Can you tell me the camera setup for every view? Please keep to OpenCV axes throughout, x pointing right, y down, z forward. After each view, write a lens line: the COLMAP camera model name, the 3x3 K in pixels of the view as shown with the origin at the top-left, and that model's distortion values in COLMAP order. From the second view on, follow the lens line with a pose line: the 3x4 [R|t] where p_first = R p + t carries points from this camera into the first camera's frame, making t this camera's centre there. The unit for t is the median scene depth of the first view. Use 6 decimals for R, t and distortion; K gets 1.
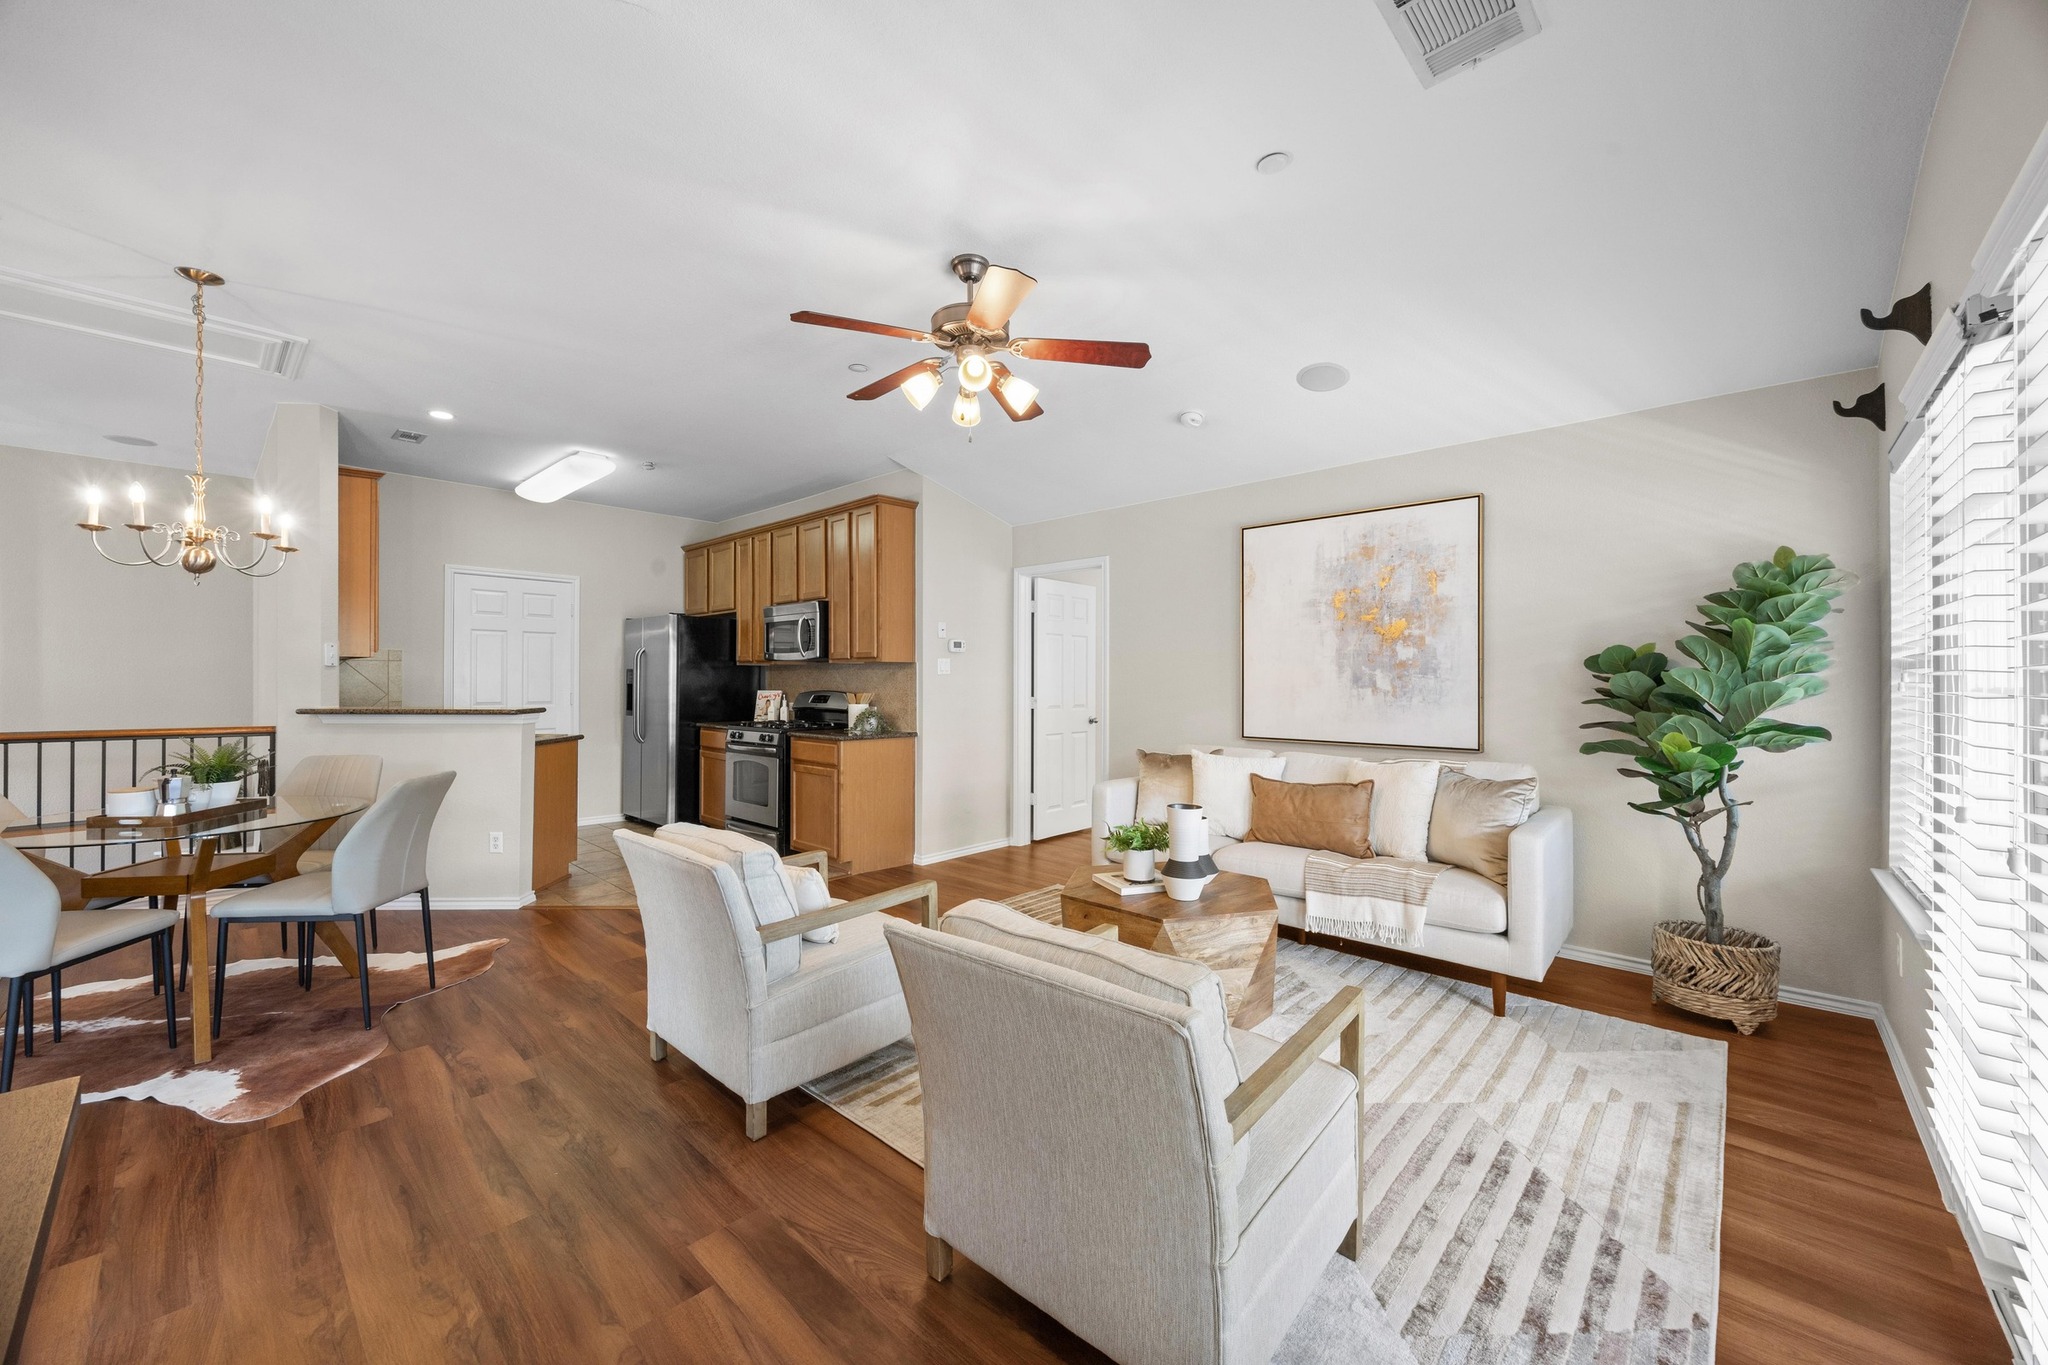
lens RADIAL K [[784.3, 0, 1027.1], [0, 784.3, 682.2], [0, 0, 1]] dist [-0.003948, -0.000153]
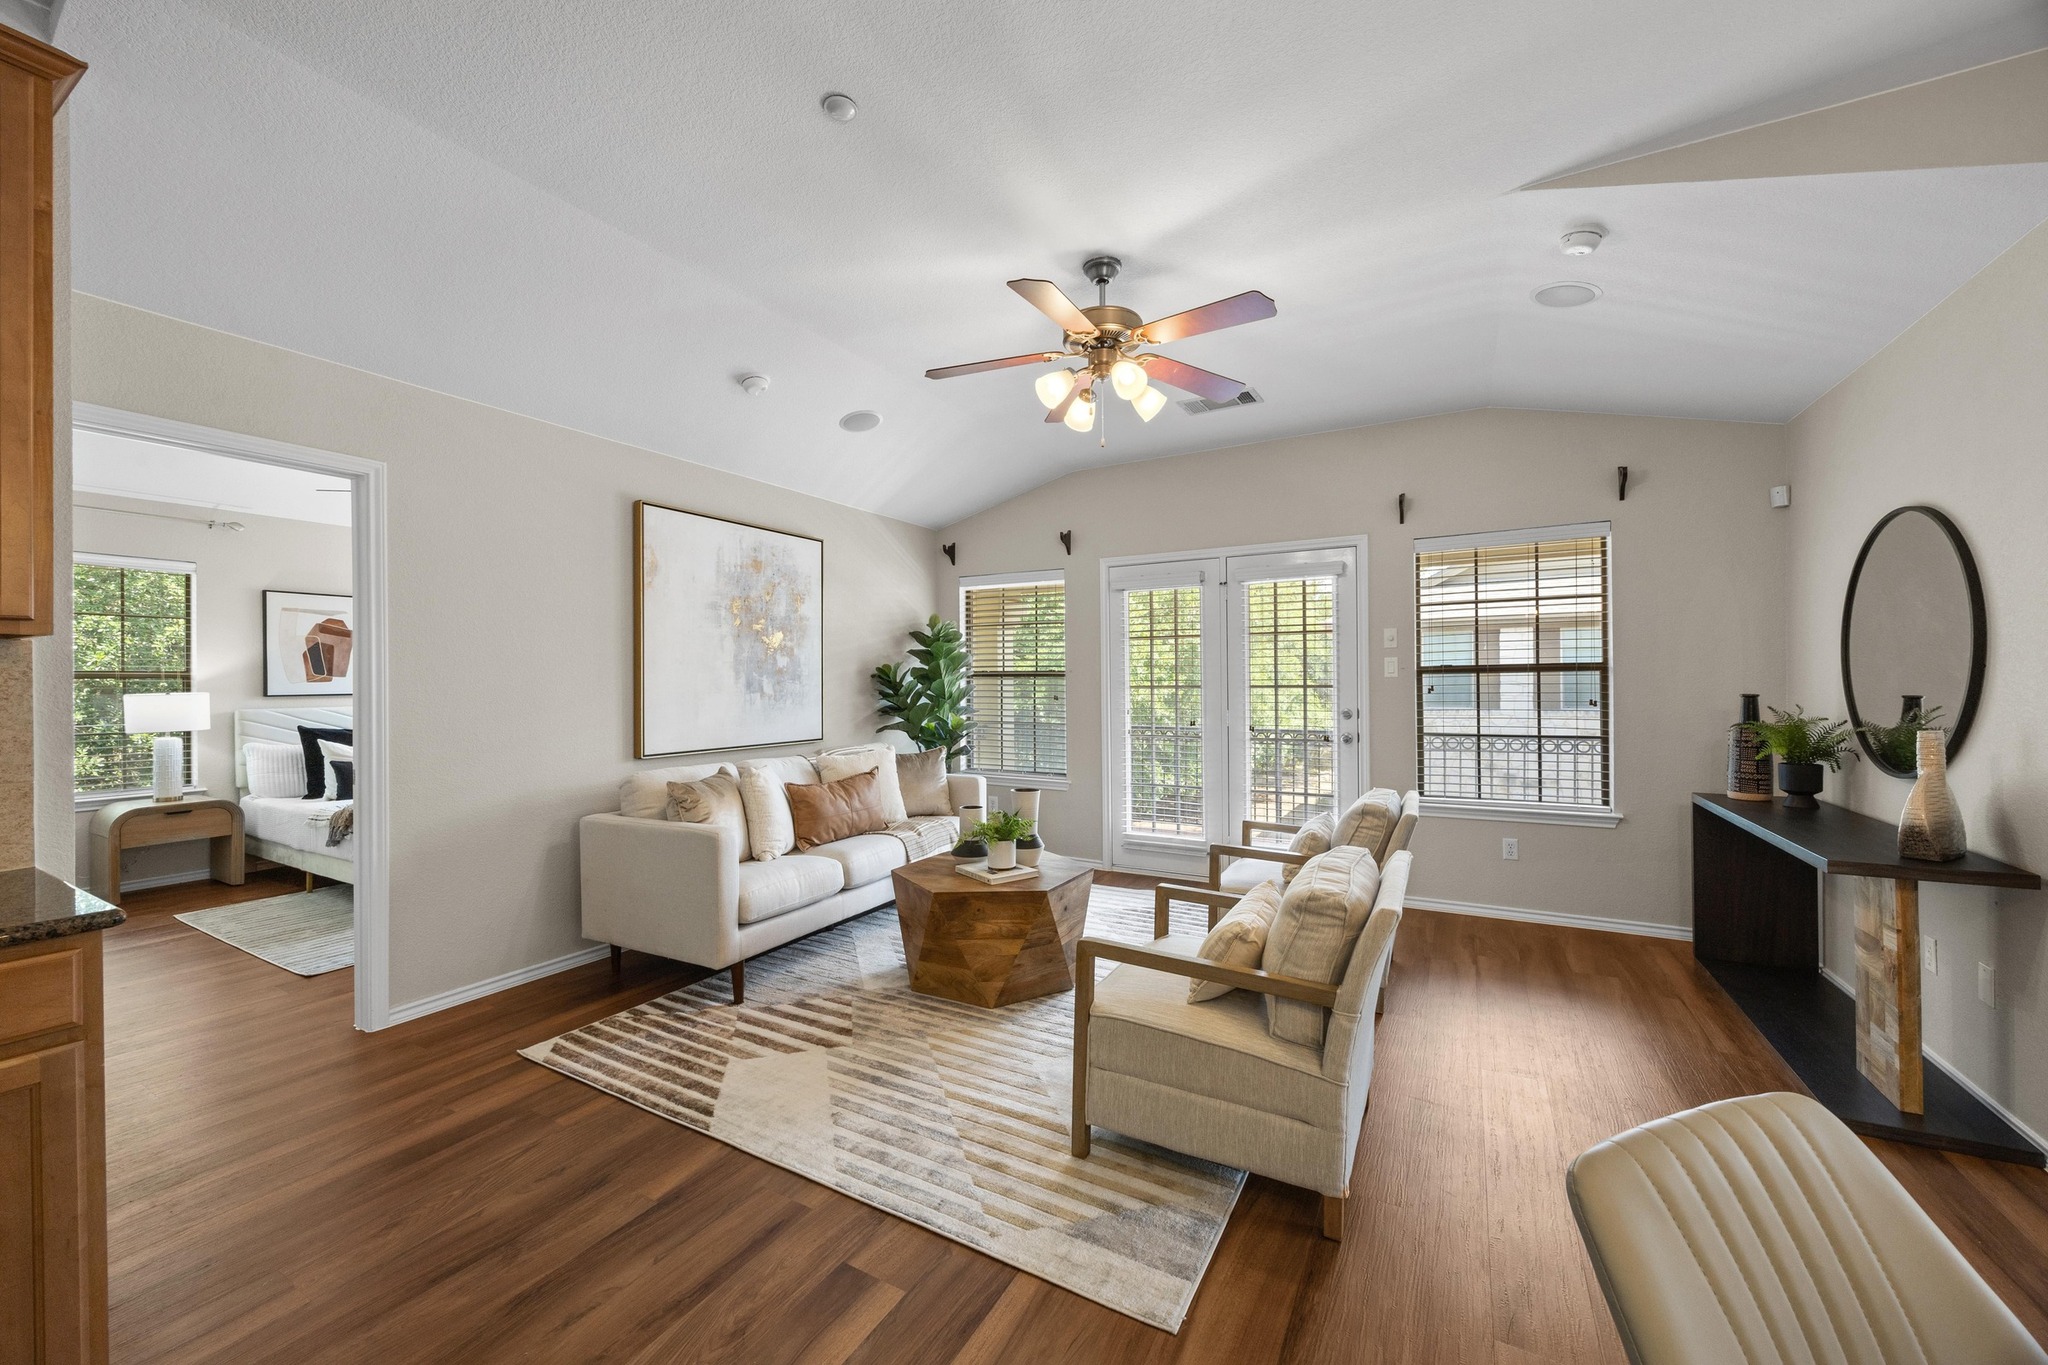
lens RADIAL K [[784.3, 0, 1015.9], [0, 784.3, 683.6], [0, 0, 1]] dist [-0.003948, -0.000153]
pose [[-0.227978, -0.008154, 0.973632, -0.662335], [0.001904, 0.999959, 0.008821, -0.013808], [-0.973664, 0.003865, -0.227953, 0.875773]]
